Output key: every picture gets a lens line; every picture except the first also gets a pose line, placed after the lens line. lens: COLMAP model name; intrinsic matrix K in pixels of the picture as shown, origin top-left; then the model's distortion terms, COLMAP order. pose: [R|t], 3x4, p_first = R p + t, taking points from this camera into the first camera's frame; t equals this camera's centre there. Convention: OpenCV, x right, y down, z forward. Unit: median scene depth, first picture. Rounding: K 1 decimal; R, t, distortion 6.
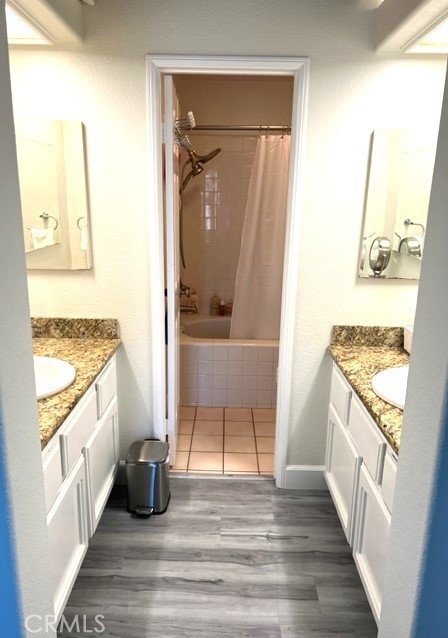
lens RADIAL K [[481.9, 0, 222.5], [0, 481.9, 317.9], [0, 0, 1]] dist [0.003924, 0.000409]
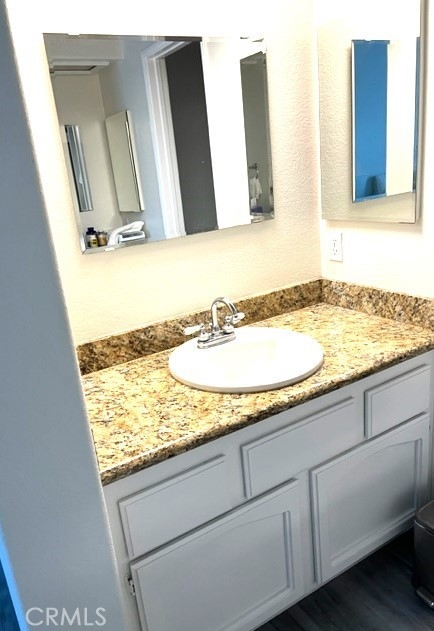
lens RADIAL K [[488.1, 0, 216.1], [0, 488.1, 318.2], [0, 0, 1]] dist [-0.001732, -0.002616]
pose [[0.515874, 0.193995, -0.834410, 0.170559], [-0.100816, 0.981001, 0.165748, -0.054173], [0.850712, -0.001383, 0.525631, 0.400822]]
